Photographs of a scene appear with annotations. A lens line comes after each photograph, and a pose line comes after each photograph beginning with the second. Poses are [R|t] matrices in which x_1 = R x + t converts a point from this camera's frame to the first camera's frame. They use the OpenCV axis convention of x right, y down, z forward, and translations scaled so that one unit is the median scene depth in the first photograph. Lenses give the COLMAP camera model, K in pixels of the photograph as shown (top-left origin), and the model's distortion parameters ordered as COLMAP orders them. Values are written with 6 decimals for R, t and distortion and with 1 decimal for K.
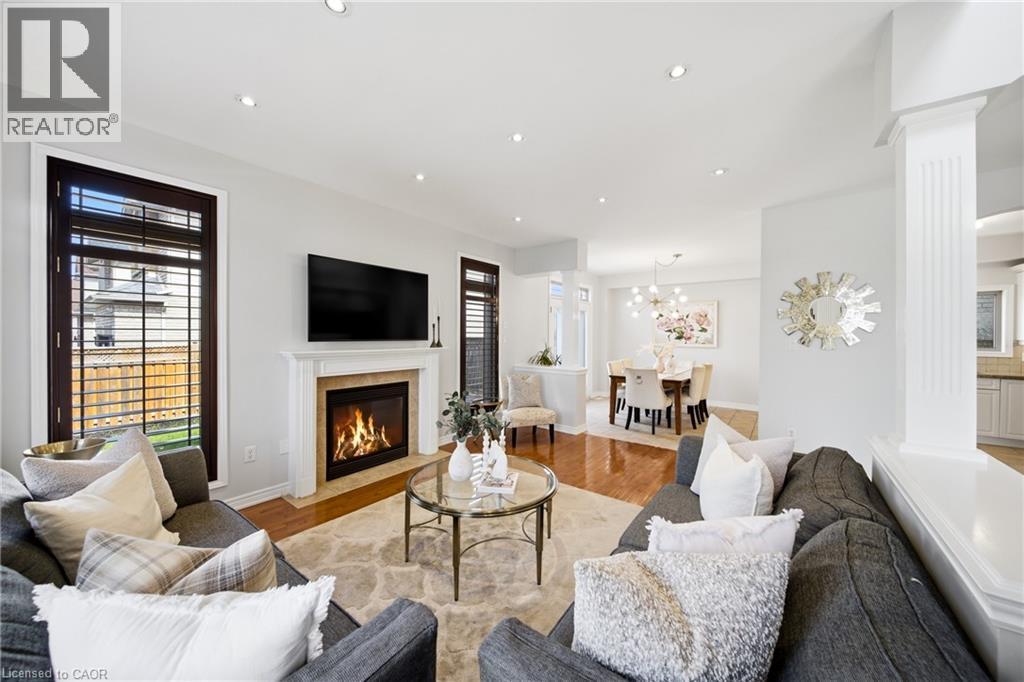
lens RADIAL K [[365.0, 0, 512.3], [0, 365.0, 338.5], [0, 0, 1]] dist [-0.000966, -0.000103]
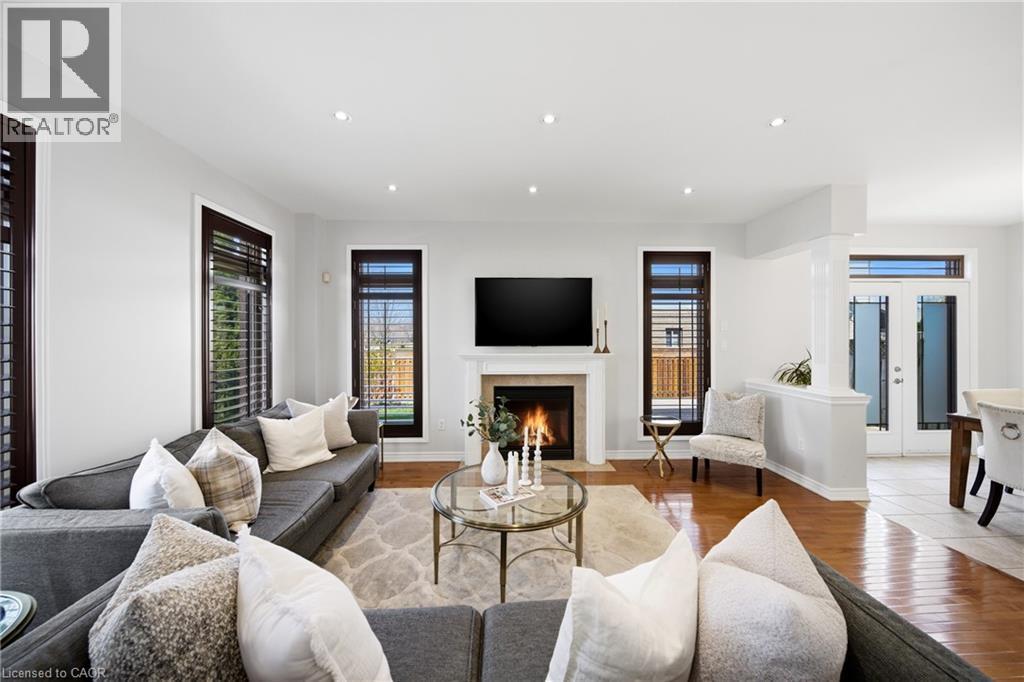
lens RADIAL K [[365.0, 0, 512.3], [0, 365.0, 338.5], [0, 0, 1]] dist [-0.000966, -0.000103]
pose [[0.623414, -0.007817, -0.781853, 0.404627], [-0.002171, 0.999929, -0.011728, -0.002740], [0.781889, 0.009009, 0.623353, 0.233375]]
